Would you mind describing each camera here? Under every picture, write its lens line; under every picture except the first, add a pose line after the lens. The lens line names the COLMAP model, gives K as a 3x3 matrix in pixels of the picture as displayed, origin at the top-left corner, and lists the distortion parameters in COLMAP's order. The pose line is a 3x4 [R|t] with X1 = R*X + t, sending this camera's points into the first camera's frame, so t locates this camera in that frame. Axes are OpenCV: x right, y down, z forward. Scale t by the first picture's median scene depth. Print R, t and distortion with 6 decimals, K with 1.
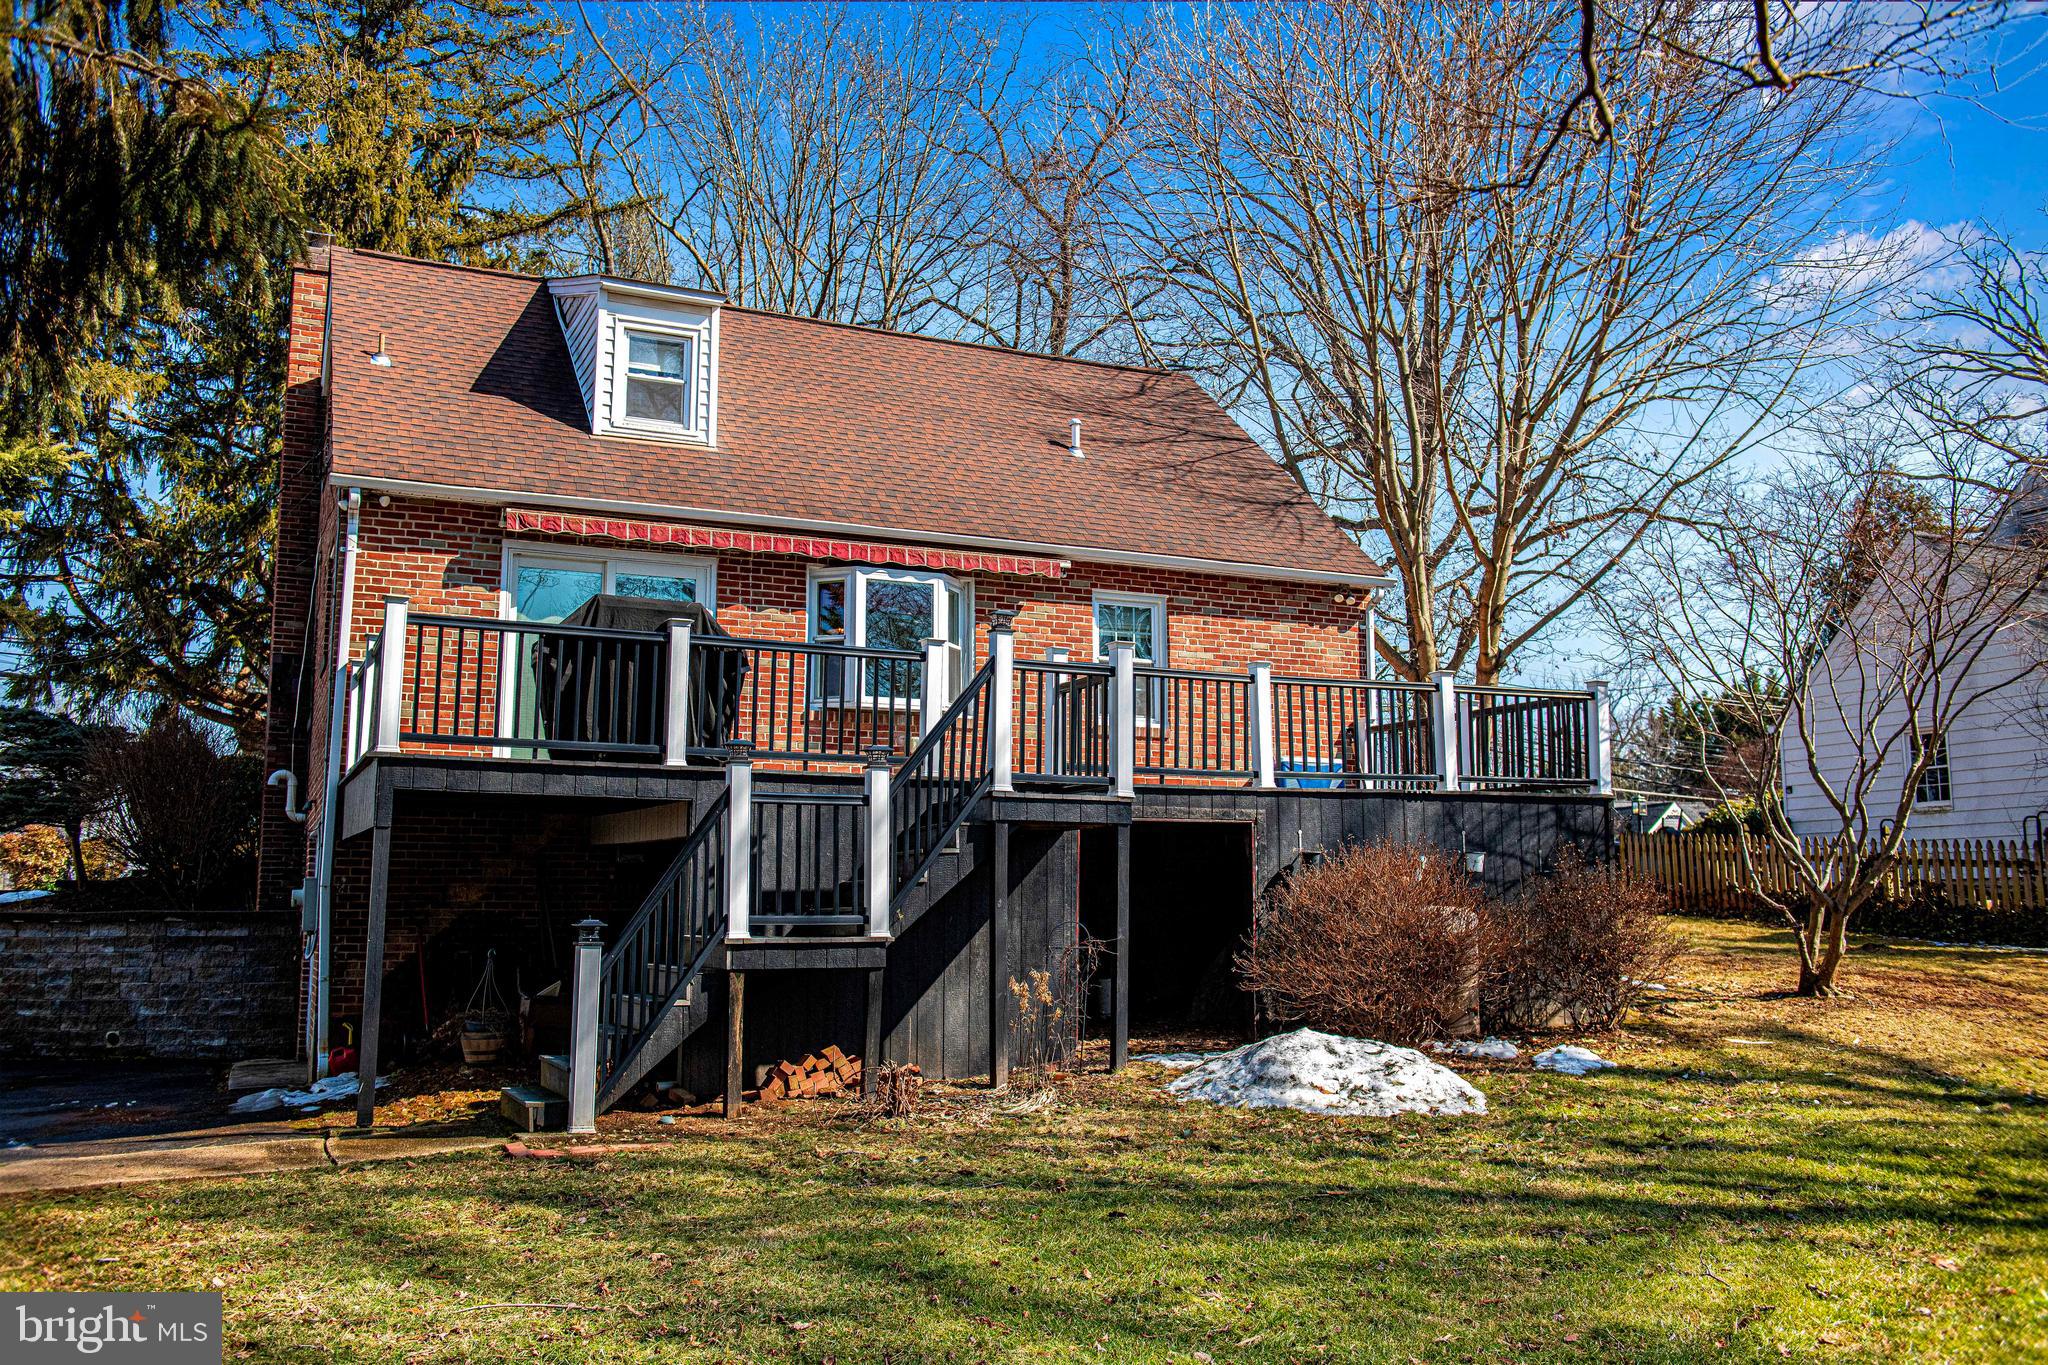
lens RADIAL K [[1729.2, 0, 1025.3], [0, 1729.2, 678.2], [0, 0, 1]] dist [-0.012855, 0.000770]
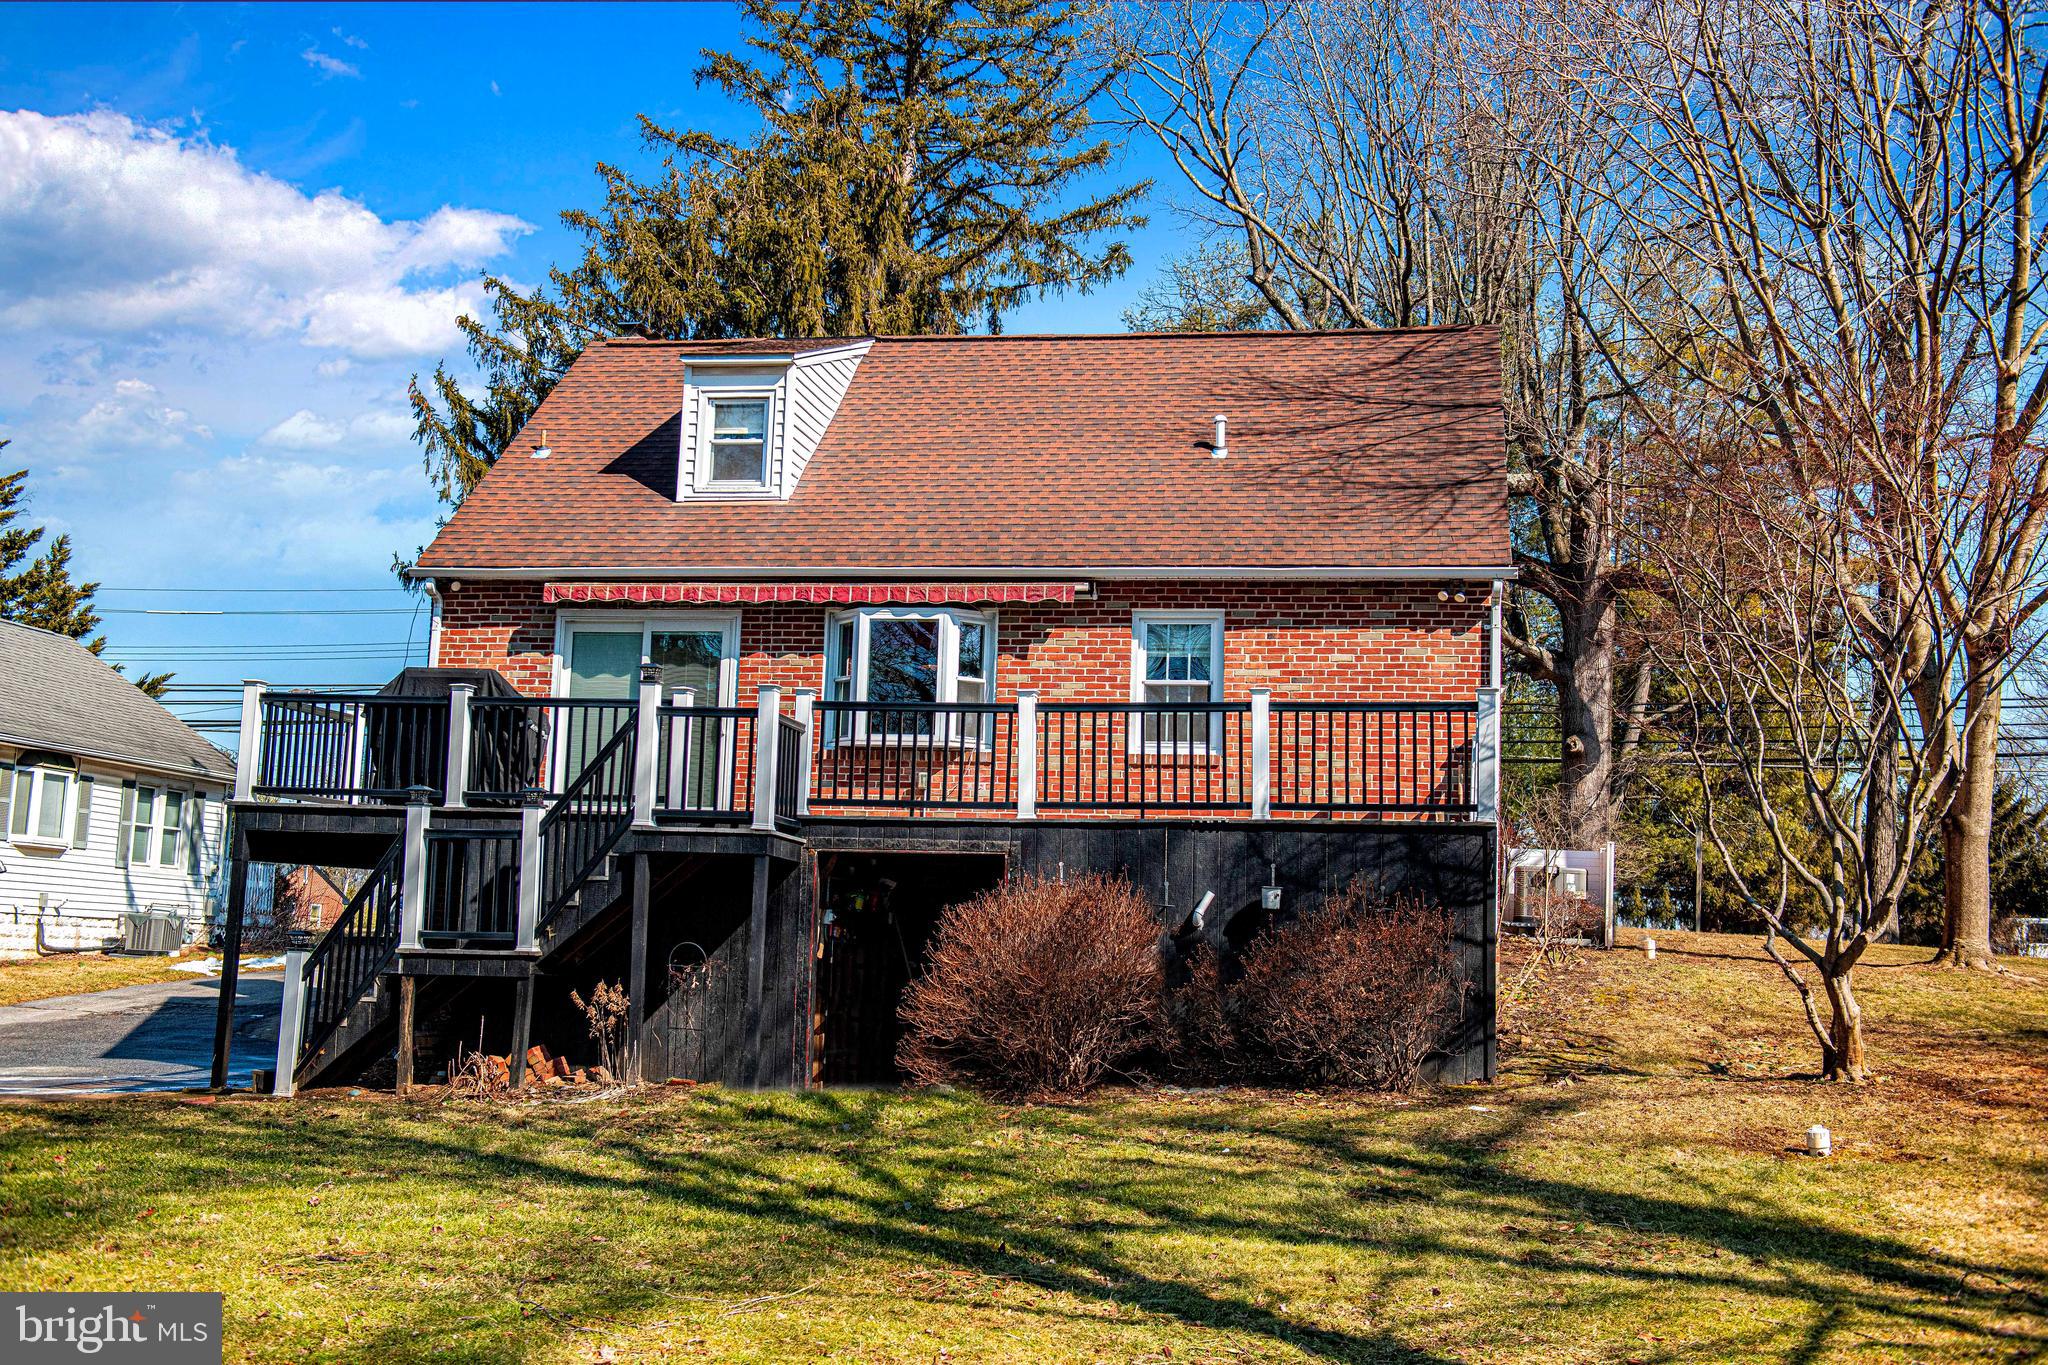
lens RADIAL K [[2243.2, 0, 1023.0], [0, 2243.2, 678.0], [0, 0, 1]] dist [0.032286, 0.000000]
pose [[0.821038, -0.048675, -0.568795, 0.729697], [0.046589, 0.998748, -0.018218, 0.005564], [0.568970, -0.011542, 0.822277, -0.038600]]
